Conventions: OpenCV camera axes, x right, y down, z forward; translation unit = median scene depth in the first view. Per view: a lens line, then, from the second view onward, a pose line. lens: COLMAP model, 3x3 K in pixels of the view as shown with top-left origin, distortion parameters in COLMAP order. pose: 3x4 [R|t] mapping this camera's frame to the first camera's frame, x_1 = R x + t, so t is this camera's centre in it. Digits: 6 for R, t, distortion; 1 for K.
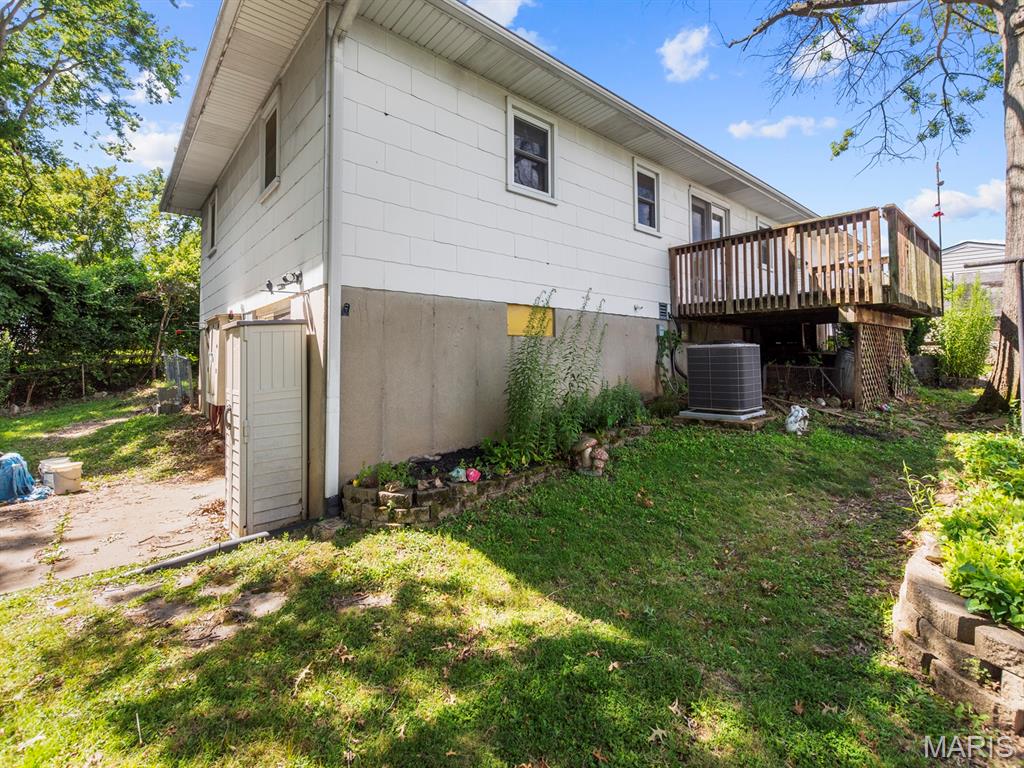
lens RADIAL K [[456.0, 0, 507.2], [0, 456.0, 343.2], [0, 0, 1]] dist [-0.001163, 0.000280]
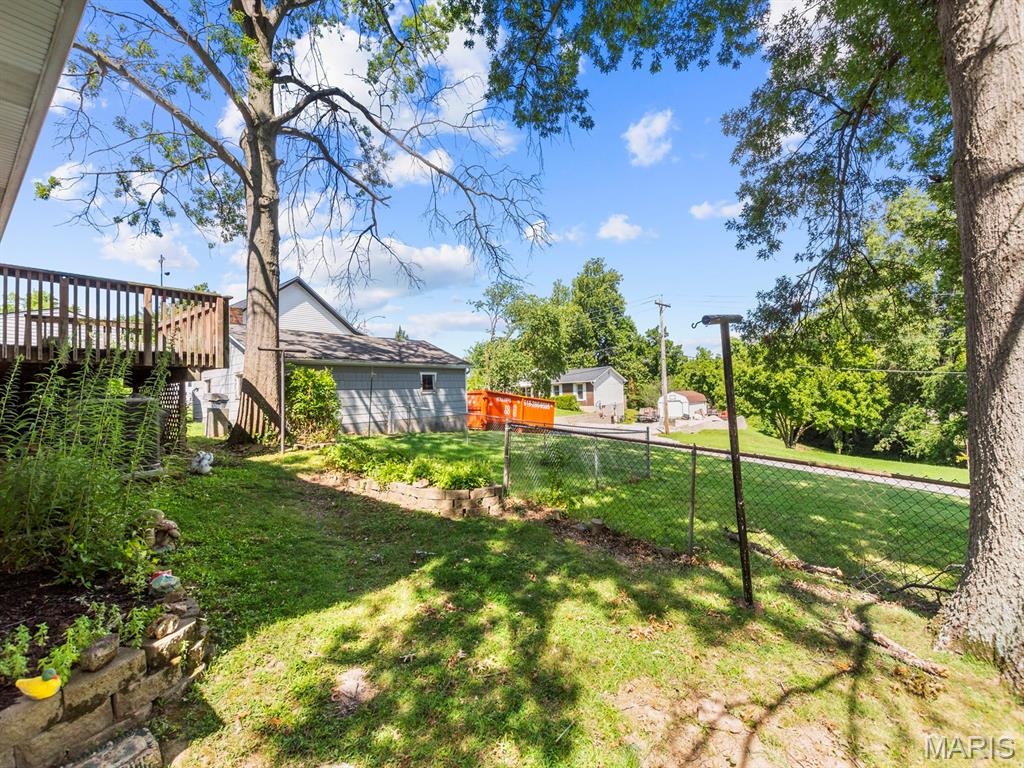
lens RADIAL K [[441.3, 0, 512.0], [0, 441.3, 384.0], [0, 0, 1]] dist [0.000858, -0.000172]
pose [[-0.210028, 0.038833, 0.976924, -0.525792], [0.005309, 0.999241, -0.038579, 0.011341], [-0.977681, -0.002916, -0.210075, 0.381449]]
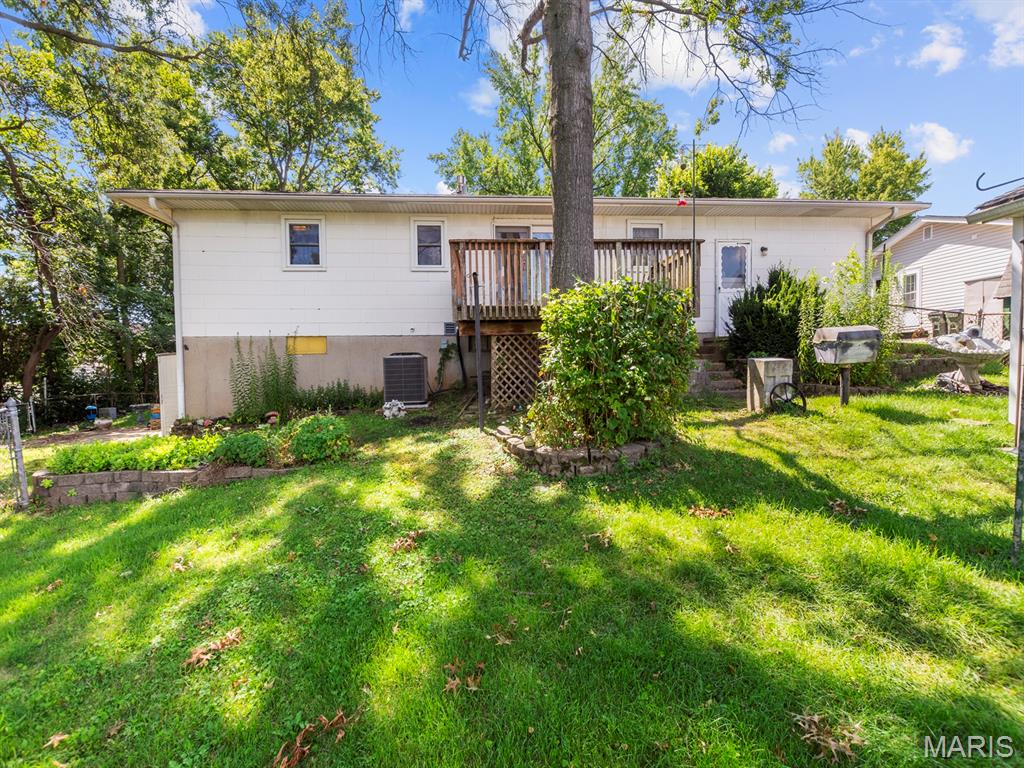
lens RADIAL K [[437.8, 0, 516.1], [0, 437.8, 380.9], [0, 0, 1]] dist [0.002128, 0.000217]
pose [[0.817719, 0.011305, -0.575506, 1.287341], [0.032315, 0.997329, 0.065508, 0.001183], [0.574709, -0.072165, 0.815170, 0.090066]]
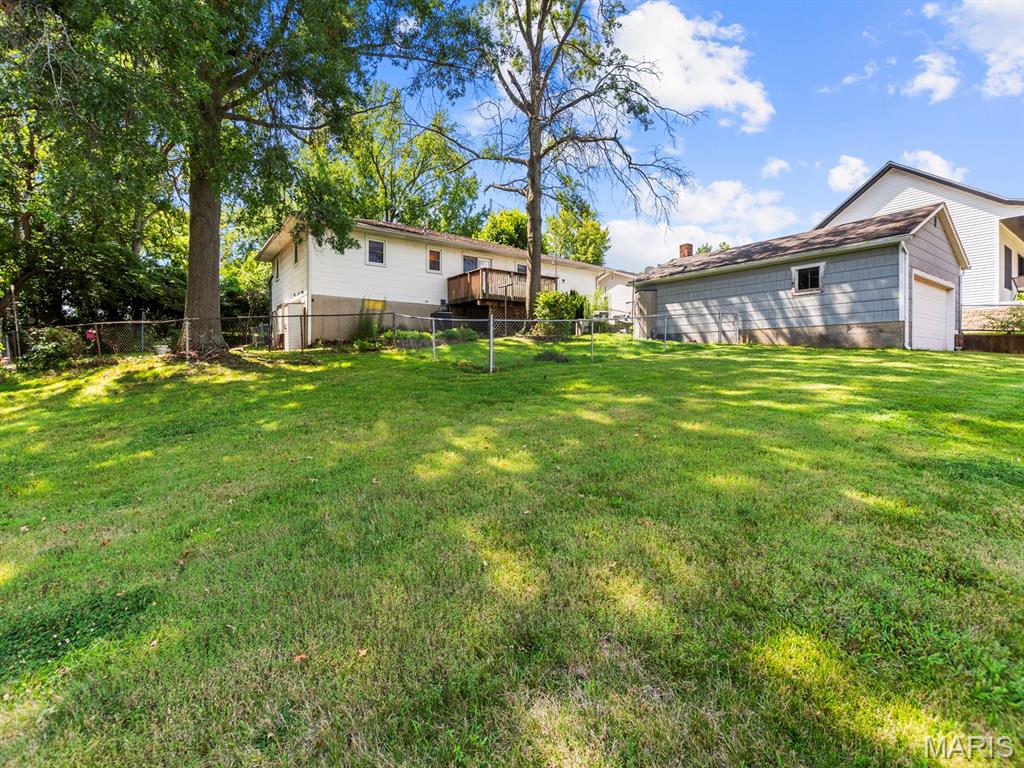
lens RADIAL K [[442.1, 0, 514.2], [0, 442.1, 364.8], [0, 0, 1]] dist [0.001169, 0.000005]
pose [[0.997753, 0.006981, -0.066635, 0.980750], [-0.003954, 0.998959, 0.045447, 0.181257], [0.066883, -0.045081, 0.996742, -1.629498]]
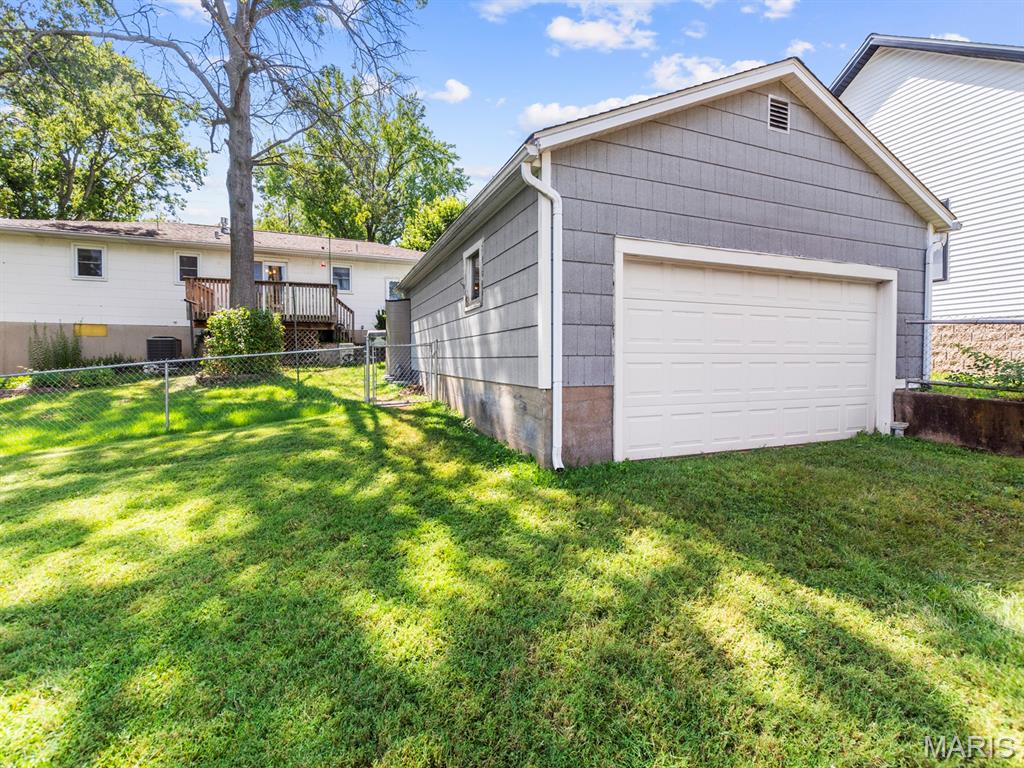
lens RADIAL K [[442.1, 0, 513.6], [0, 442.1, 372.8], [0, 0, 1]] dist [-0.007197, -0.000293]
pose [[0.953606, 0.014168, -0.300722, 2.399339], [0.005973, 0.997805, 0.065949, 0.032773], [0.300997, -0.064686, 0.951429, -0.496092]]
